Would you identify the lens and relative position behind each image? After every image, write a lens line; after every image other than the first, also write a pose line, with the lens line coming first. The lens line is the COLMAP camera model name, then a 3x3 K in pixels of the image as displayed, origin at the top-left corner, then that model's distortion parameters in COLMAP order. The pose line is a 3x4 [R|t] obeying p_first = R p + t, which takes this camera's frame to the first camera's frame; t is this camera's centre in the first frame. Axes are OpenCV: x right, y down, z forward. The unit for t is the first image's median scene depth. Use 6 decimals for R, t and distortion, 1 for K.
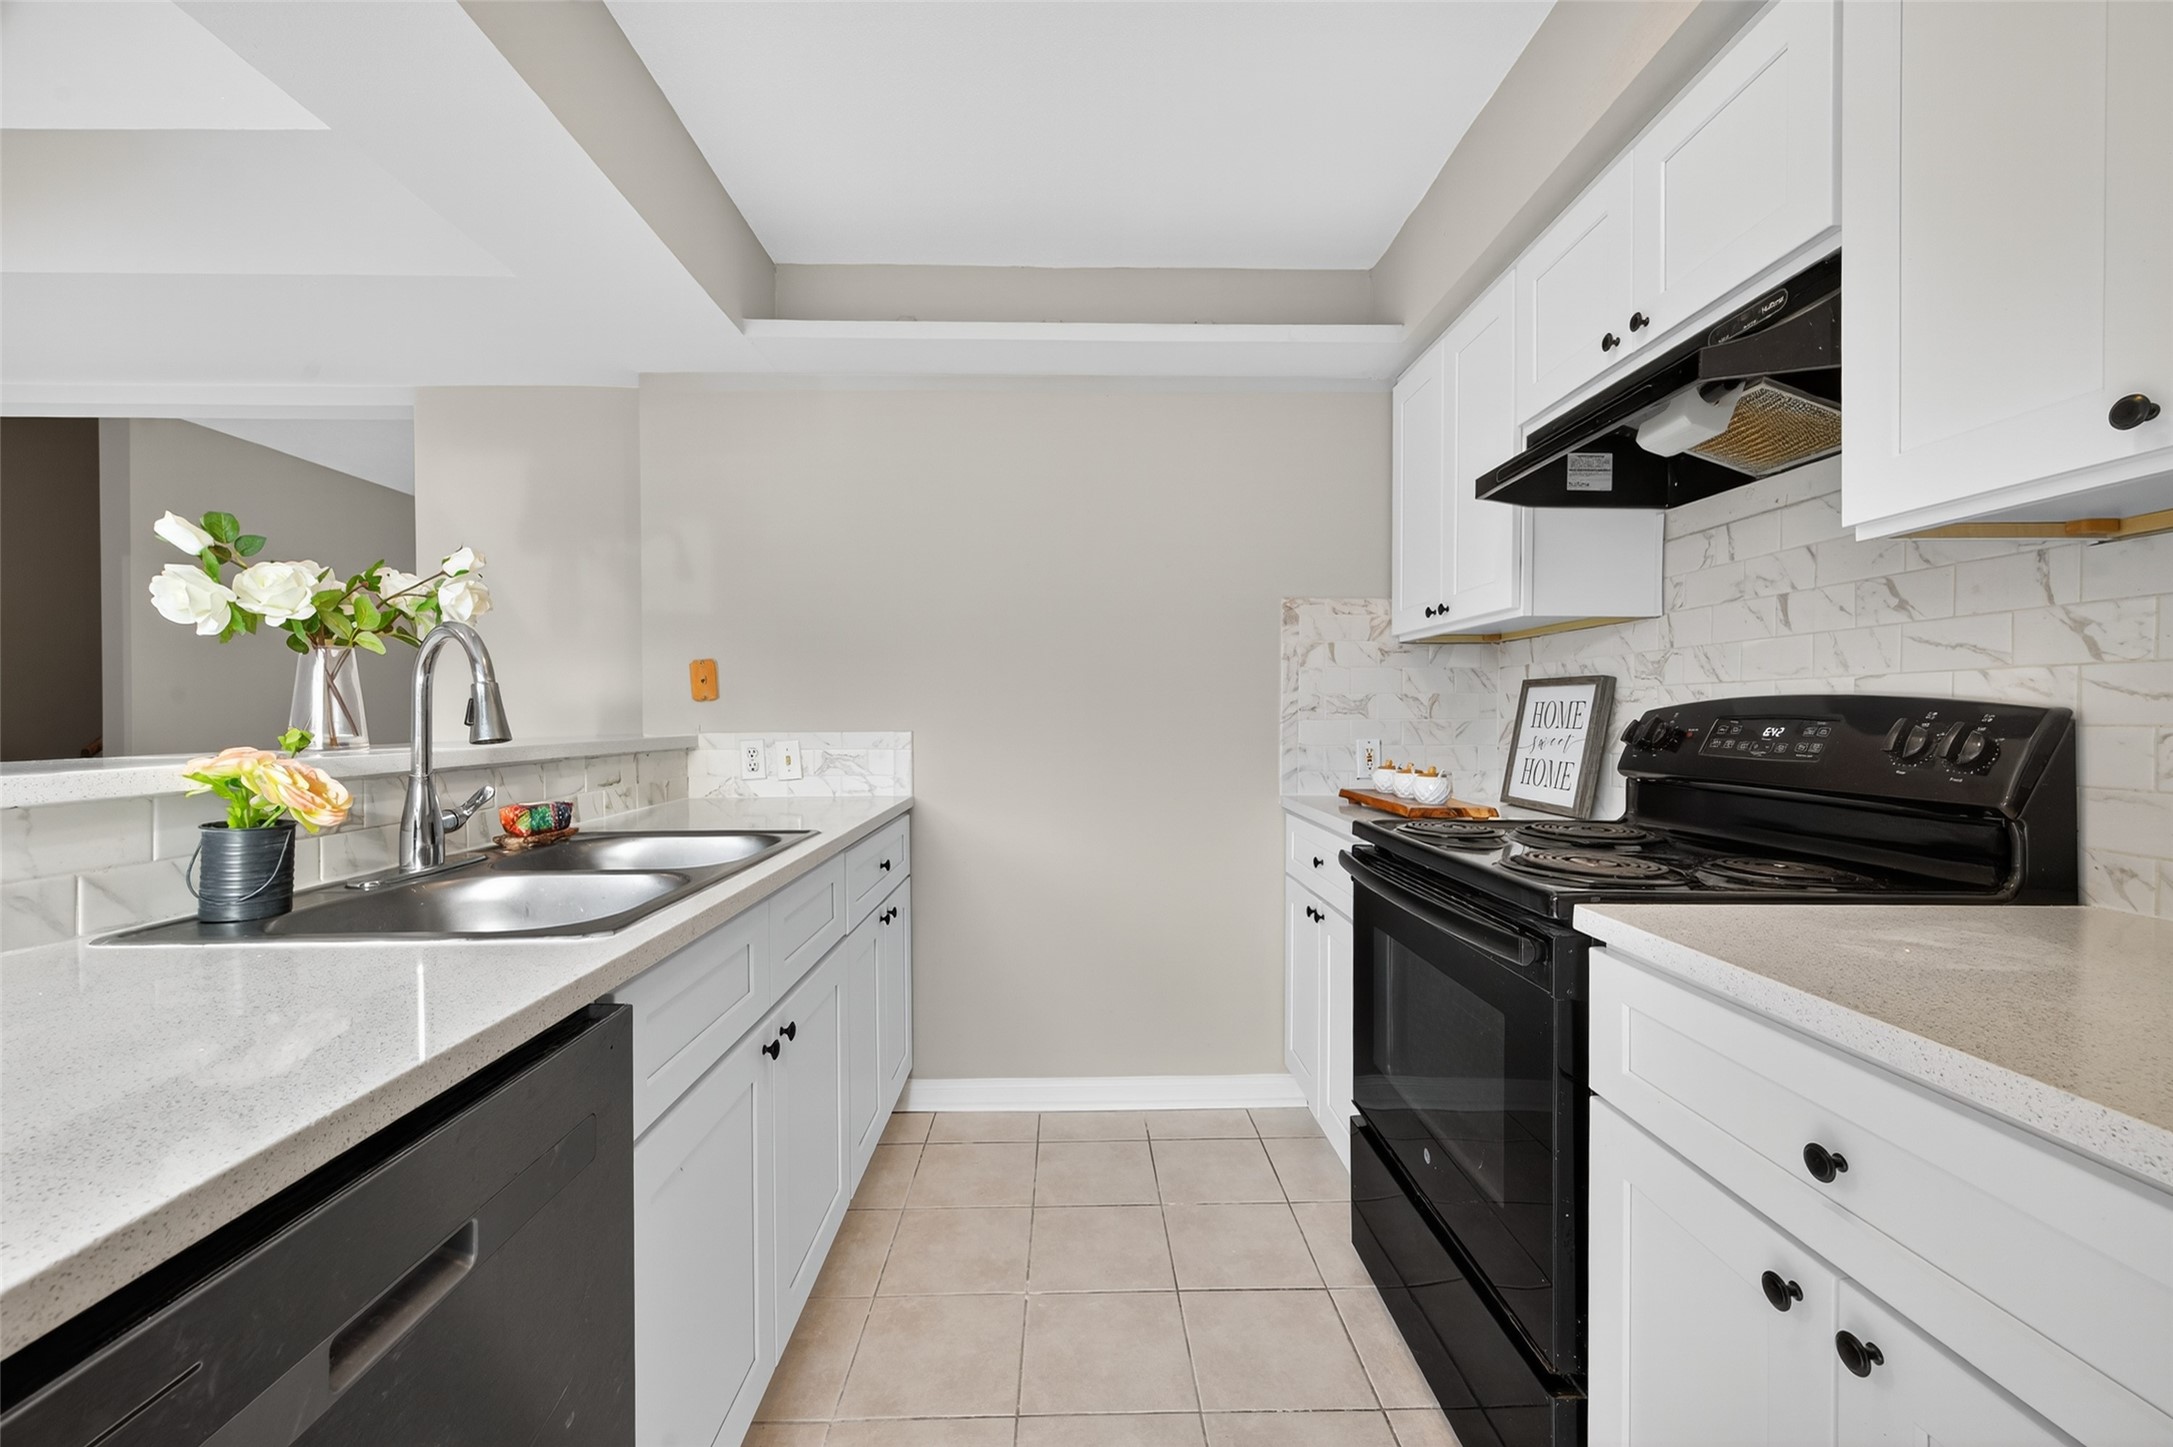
lens RADIAL K [[843.8, 0, 1072.2], [0, 843.8, 722.8], [0, 0, 1]] dist [0.003725, -0.001163]
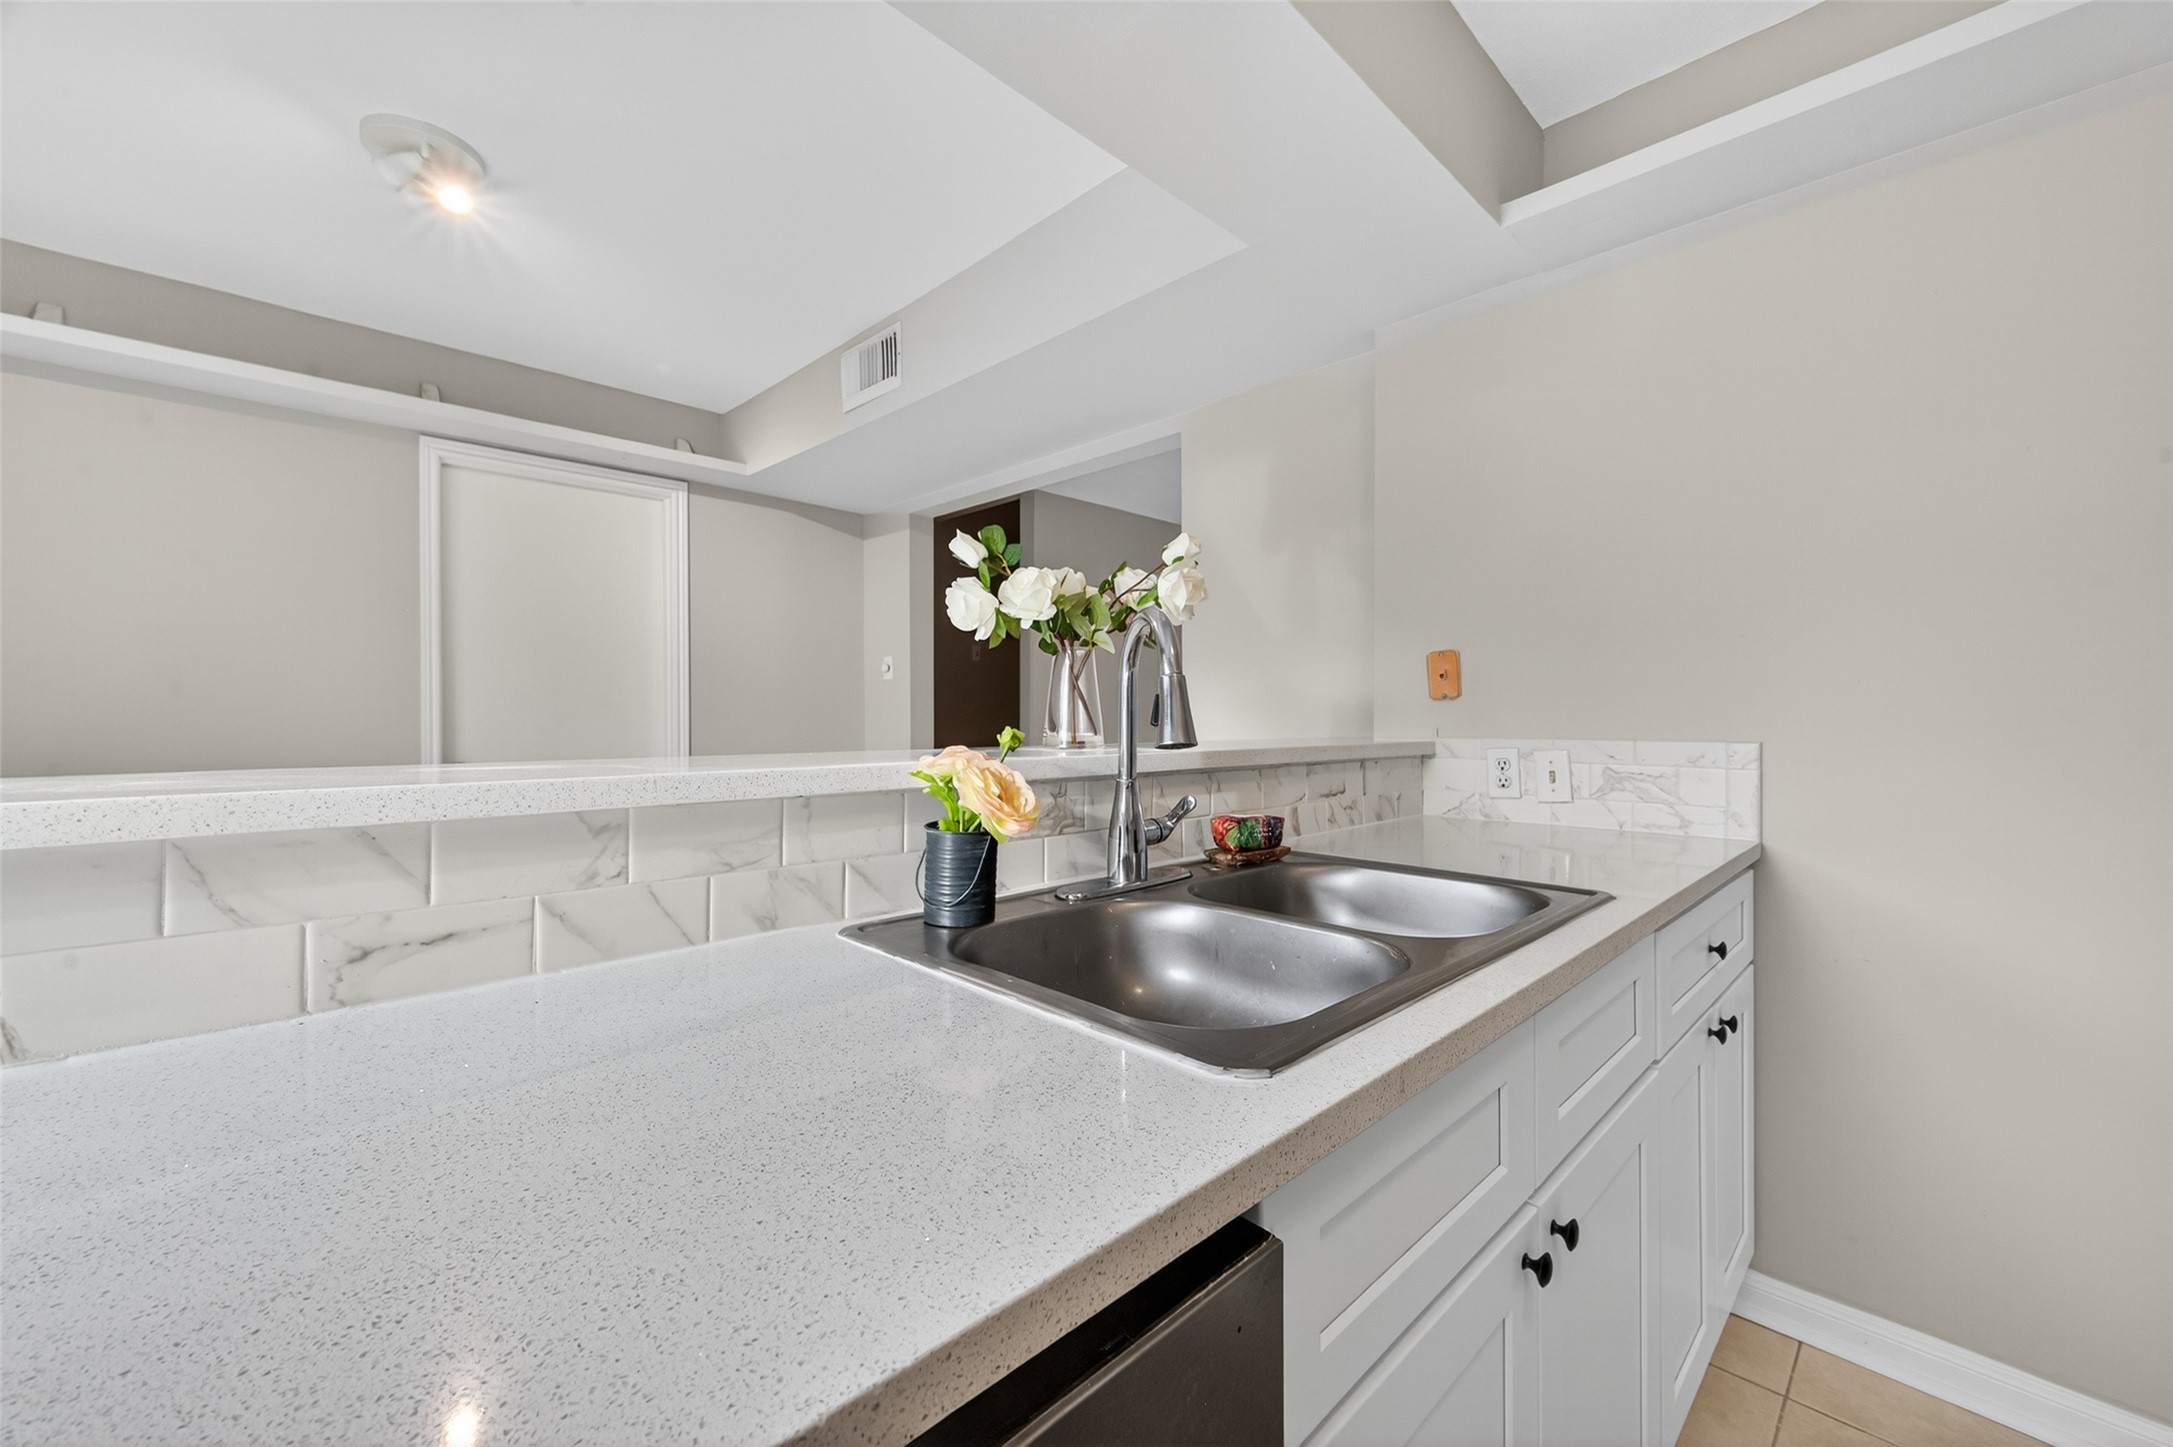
lens RADIAL K [[843.8, 0, 1073.3], [0, 843.8, 720.5], [0, 0, 1]] dist [0.003725, -0.001163]
pose [[0.675098, 0.007564, -0.737689, -0.120615], [-0.011723, 0.999931, -0.000476, -0.001021], [0.737635, 0.008969, 0.675140, 0.301186]]
